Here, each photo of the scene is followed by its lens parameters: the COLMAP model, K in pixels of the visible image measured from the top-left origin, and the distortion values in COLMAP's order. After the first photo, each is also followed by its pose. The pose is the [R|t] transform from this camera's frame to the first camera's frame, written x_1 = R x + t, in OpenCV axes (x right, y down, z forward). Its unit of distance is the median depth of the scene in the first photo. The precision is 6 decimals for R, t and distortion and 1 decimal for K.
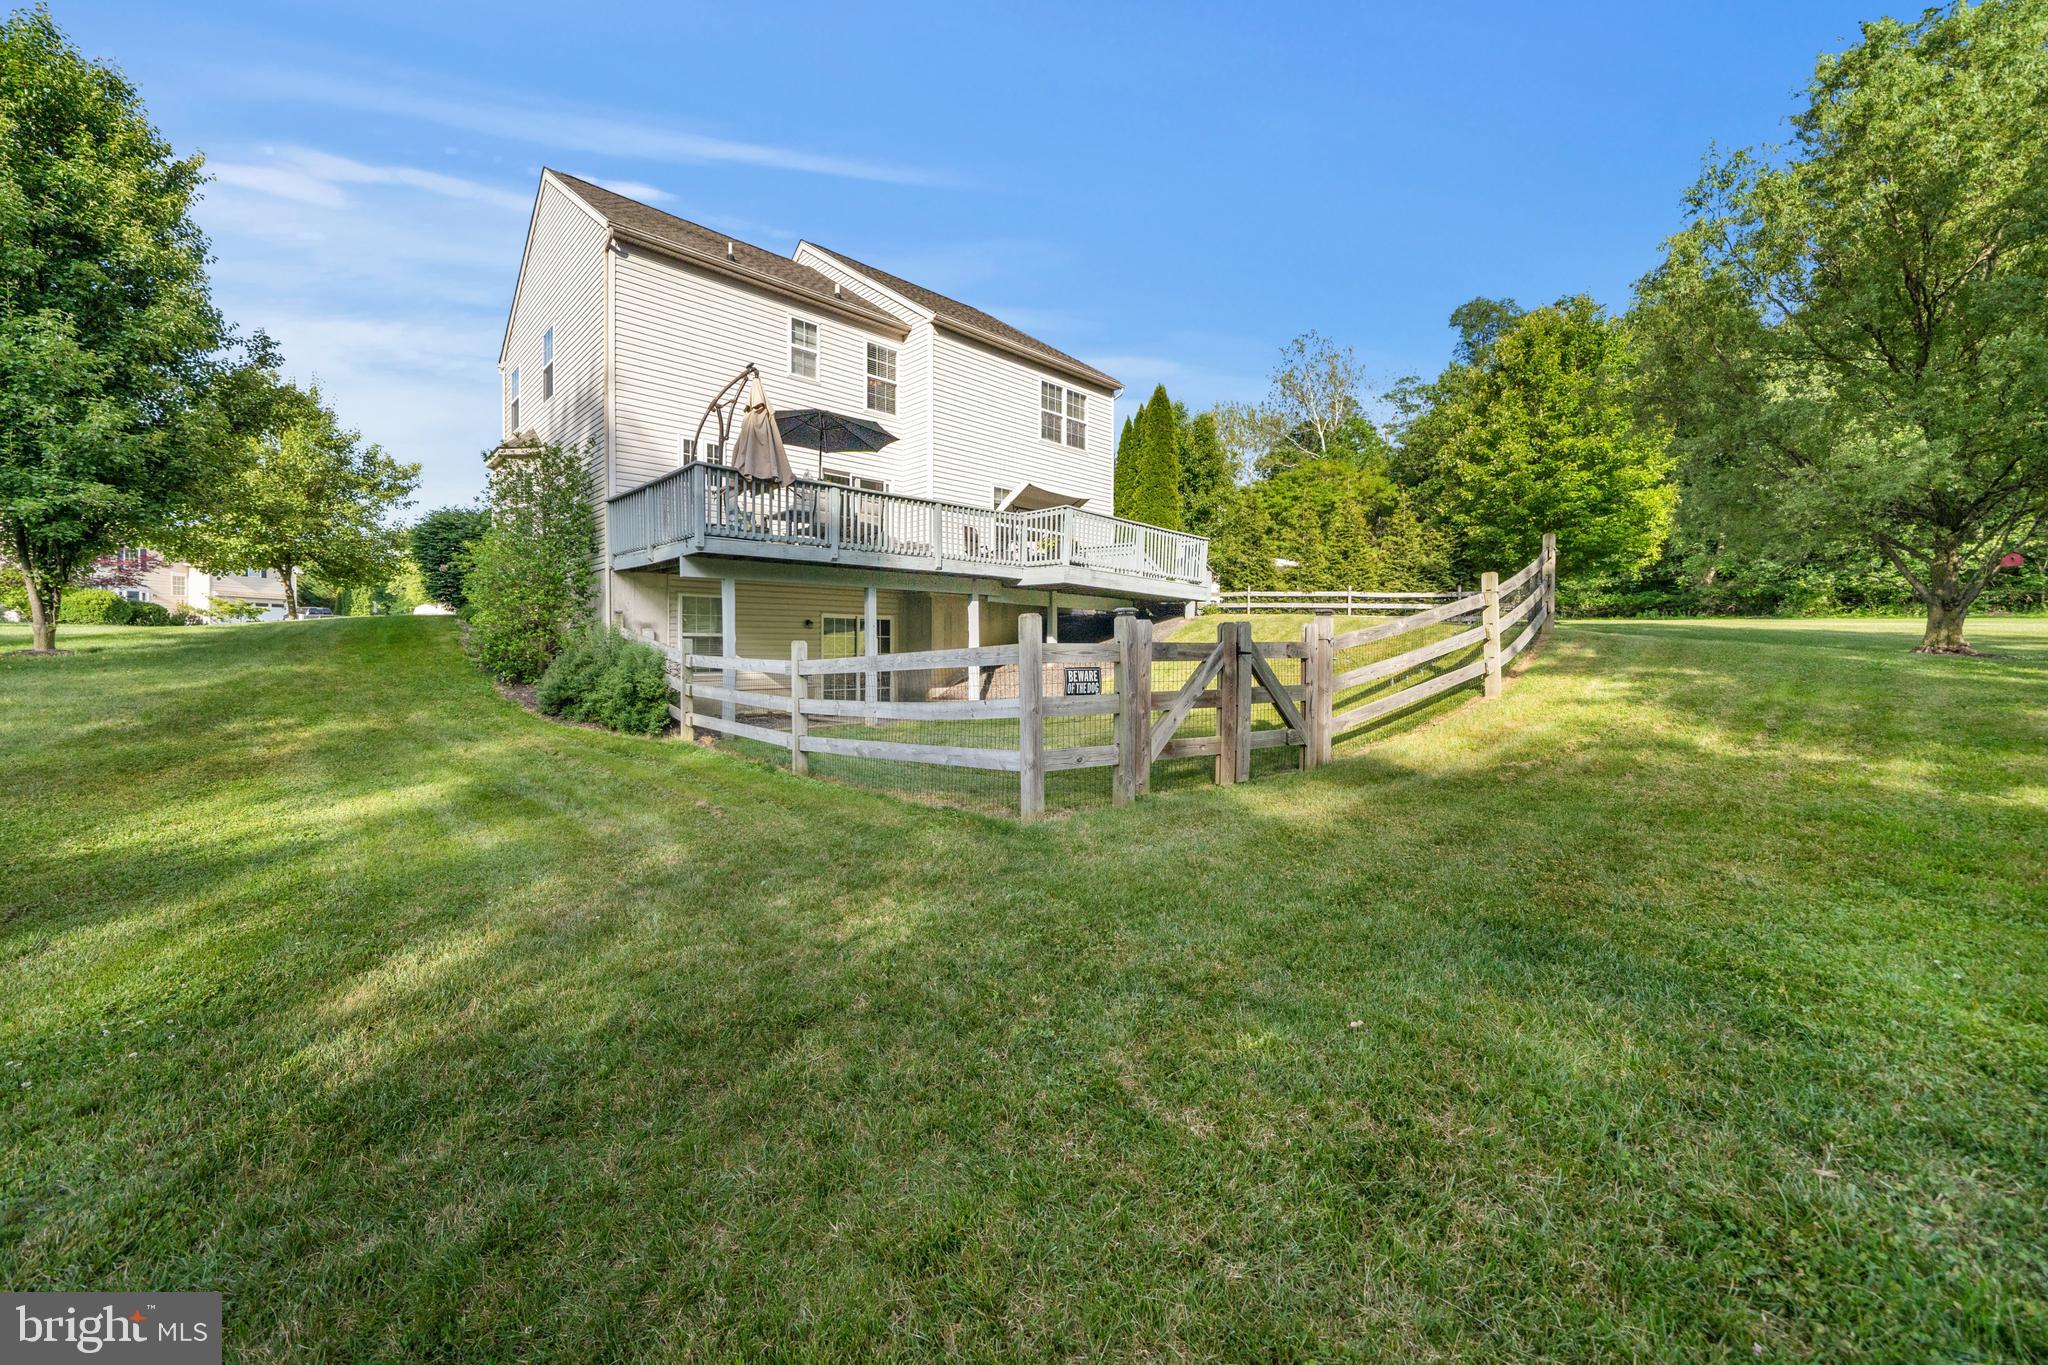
lens RADIAL K [[766.8, 0, 993.6], [0, 766.8, 636.7], [0, 0, 1]] dist [0.003143, 0.000293]
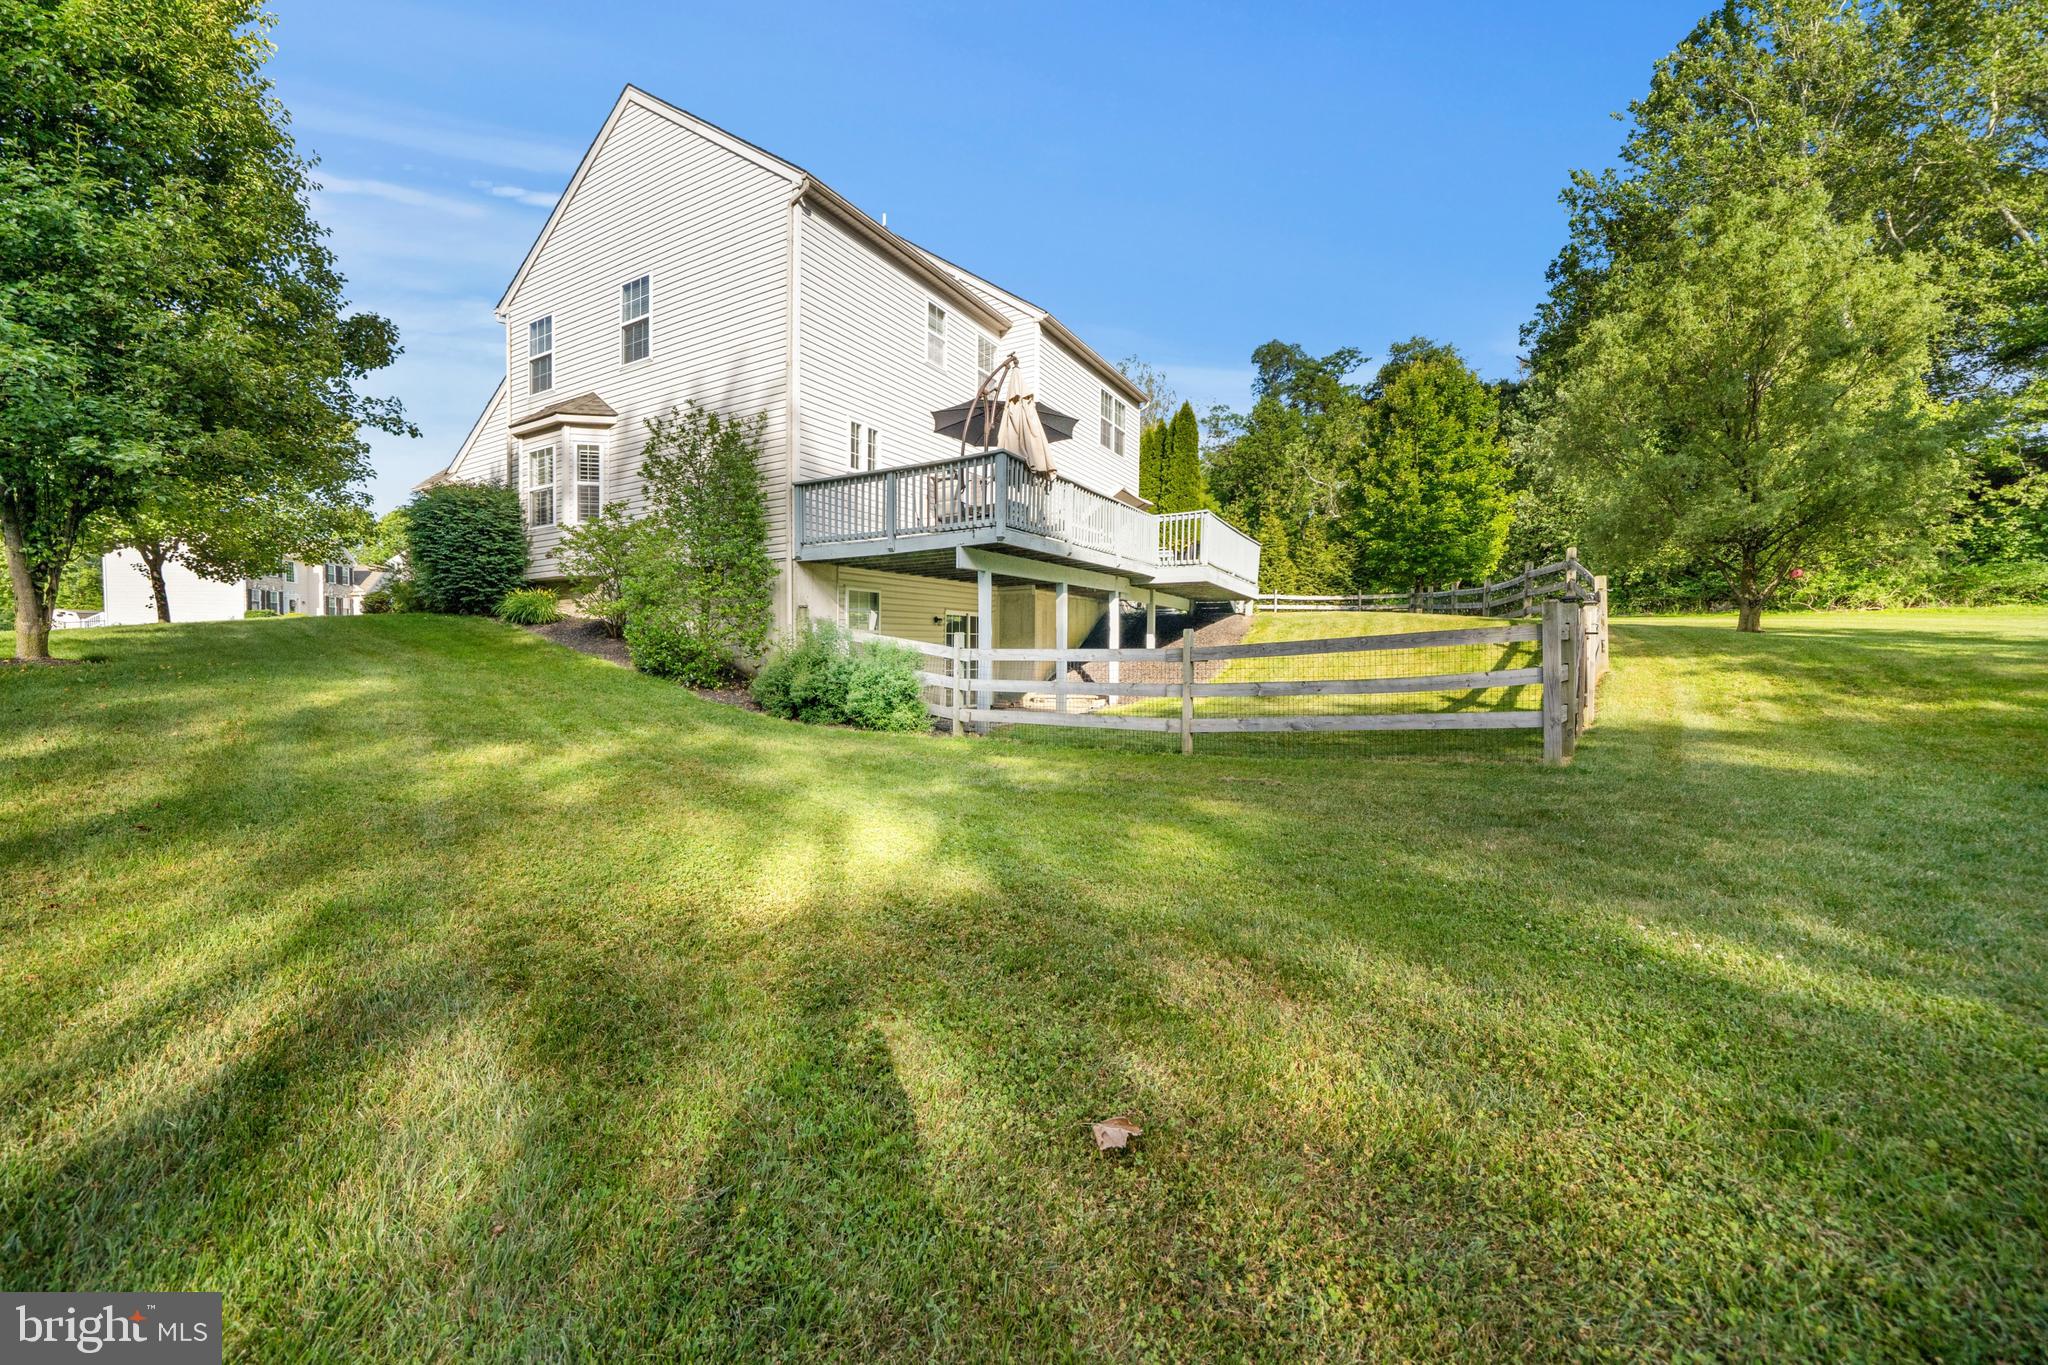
lens RADIAL K [[766.8, 0, 1013.5], [0, 766.8, 672.6], [0, 0, 1]] dist [0.003143, 0.000293]
pose [[0.953011, -0.022012, 0.302134, -0.363912], [0.009485, 0.999036, 0.042866, 0.006700], [-0.302786, -0.037986, 0.952301, 0.027425]]
